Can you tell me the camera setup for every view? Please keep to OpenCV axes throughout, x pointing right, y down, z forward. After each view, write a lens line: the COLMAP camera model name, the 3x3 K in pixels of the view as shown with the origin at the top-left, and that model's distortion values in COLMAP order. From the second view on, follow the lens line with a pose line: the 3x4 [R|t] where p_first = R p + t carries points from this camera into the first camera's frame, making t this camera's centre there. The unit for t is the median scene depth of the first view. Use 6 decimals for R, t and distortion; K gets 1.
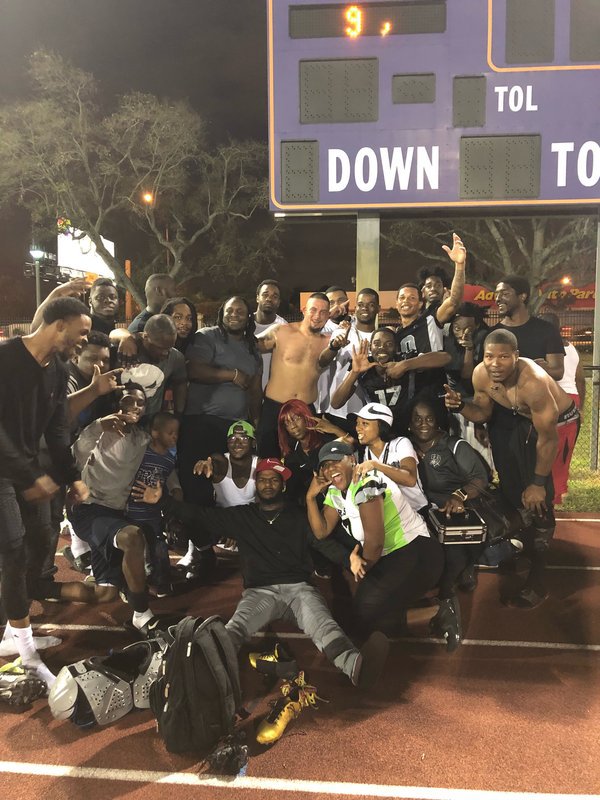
lens RADIAL K [[653.1, 0, 300.3], [0, 653.1, 400.6], [0, 0, 1]] dist [0.005669, 0.005249]
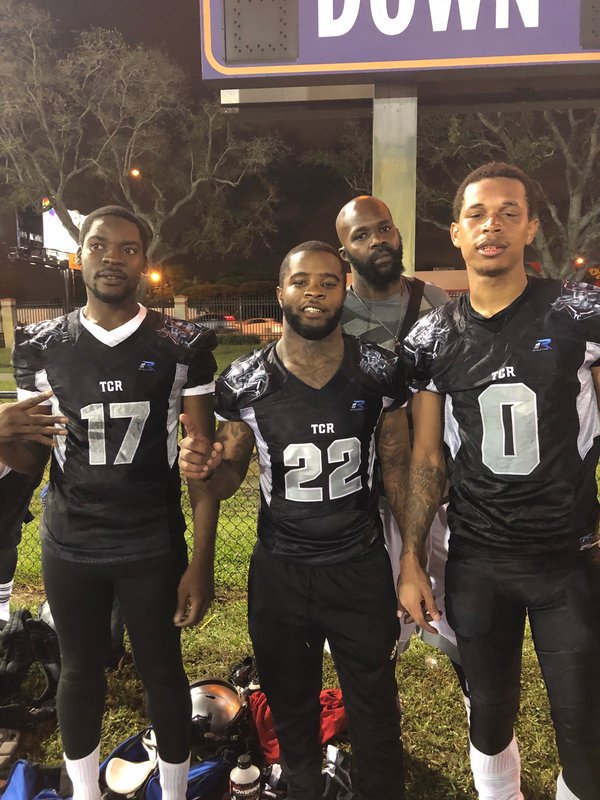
lens RADIAL K [[653.1, 0, 299.6], [0, 653.1, 399.2], [0, 0, 1]] dist [0.005669, 0.005249]
pose [[0.999967, -0.004999, -0.006335, 0.008935], [0.005133, 0.999759, 0.021339, -0.015021], [0.006227, -0.021371, 0.999752, 0.141087]]
